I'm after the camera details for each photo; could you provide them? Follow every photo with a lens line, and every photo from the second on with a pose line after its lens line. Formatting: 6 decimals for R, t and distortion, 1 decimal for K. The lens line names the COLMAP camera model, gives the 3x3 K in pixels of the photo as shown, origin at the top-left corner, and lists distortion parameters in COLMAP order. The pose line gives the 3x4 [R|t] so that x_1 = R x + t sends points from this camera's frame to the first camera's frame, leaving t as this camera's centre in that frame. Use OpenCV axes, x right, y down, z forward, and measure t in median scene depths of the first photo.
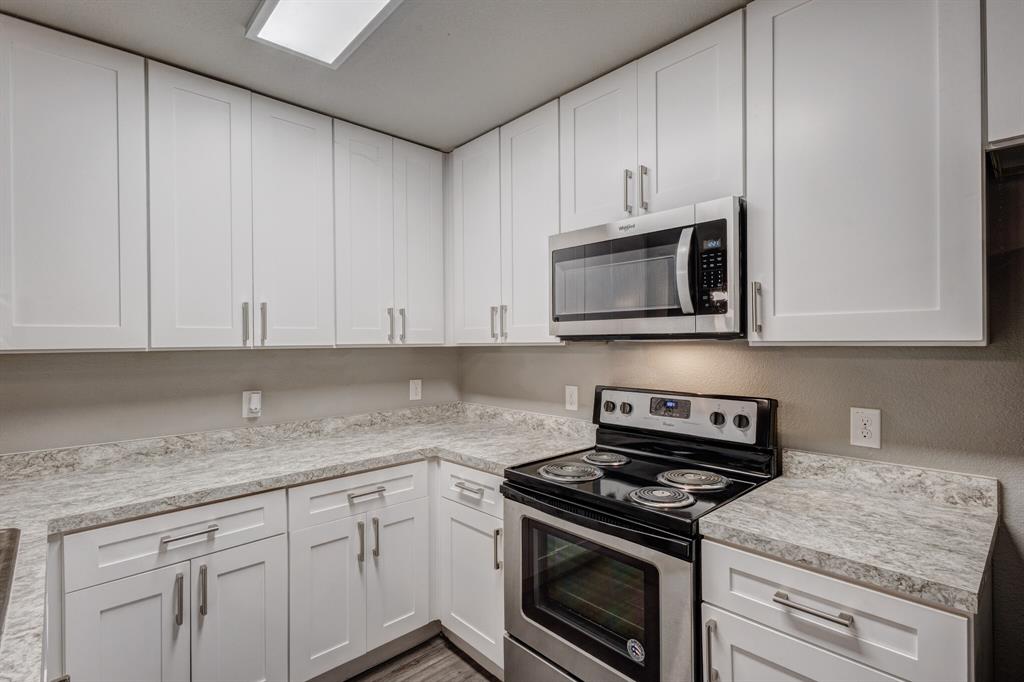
lens RADIAL K [[474.1, 0, 512.0], [0, 474.1, 341.0], [0, 0, 1]] dist [0.013753, -0.006047]
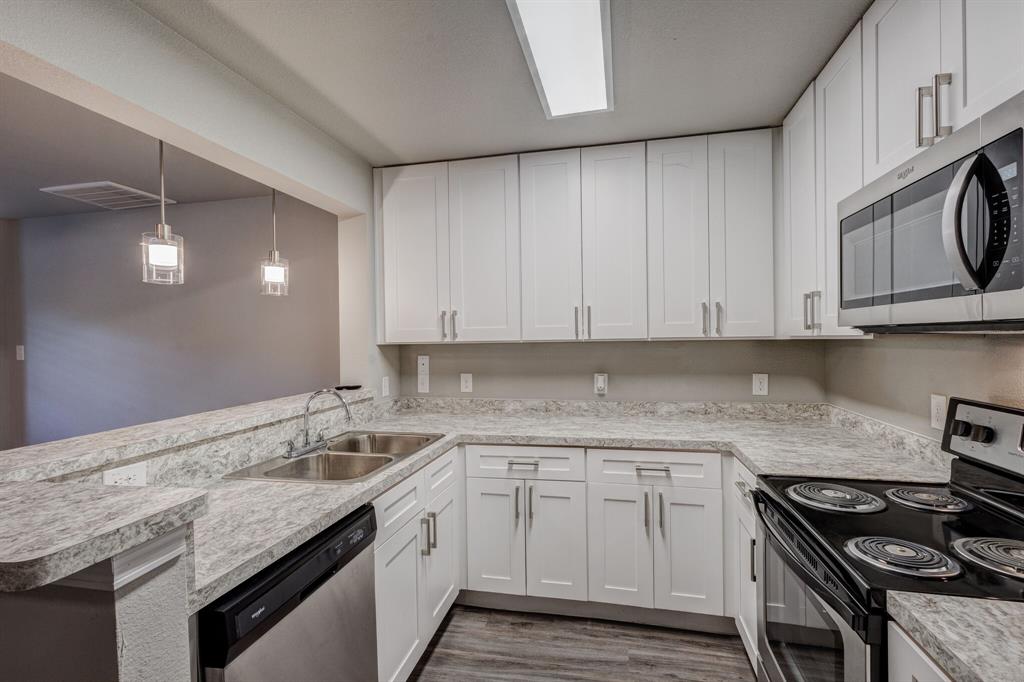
lens RADIAL K [[474.1, 0, 512.0], [0, 474.1, 341.0], [0, 0, 1]] dist [0.013753, -0.006047]
pose [[0.559509, 0.004071, -0.828814, 0.441010], [0.016920, 0.999723, 0.016332, -0.009369], [0.828652, -0.023162, 0.559285, 0.095198]]
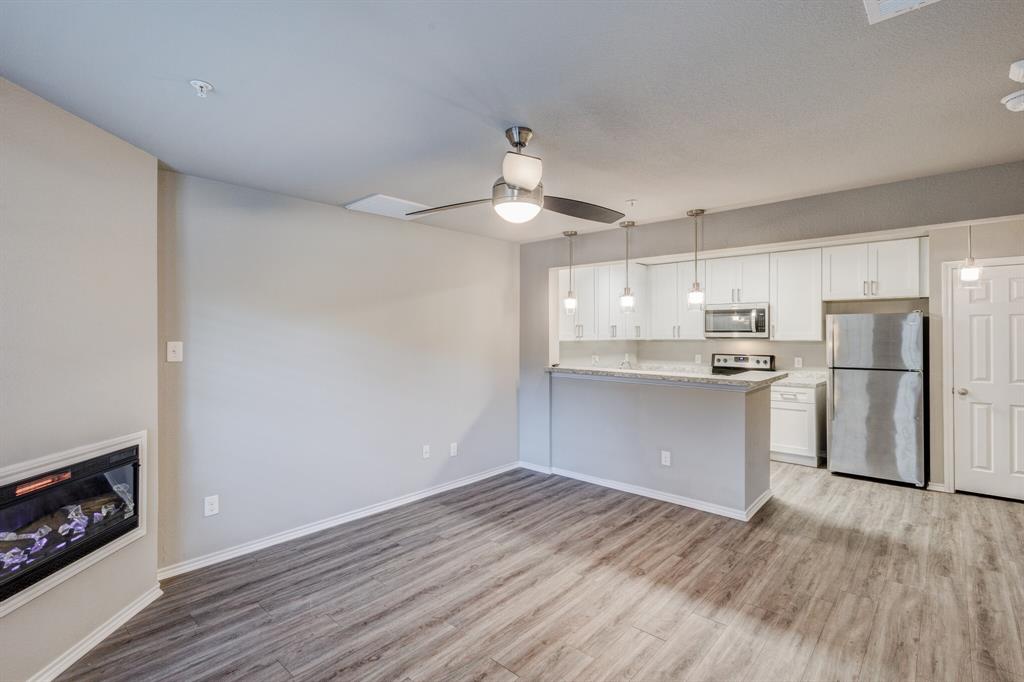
lens RADIAL K [[474.1, 0, 512.0], [0, 474.1, 341.0], [0, 0, 1]] dist [0.013753, -0.006047]
pose [[0.996286, 0.007018, 0.085823, -1.462988], [-0.008595, 0.999801, 0.018013, -0.029508], [-0.085679, -0.018684, 0.996148, -2.030751]]
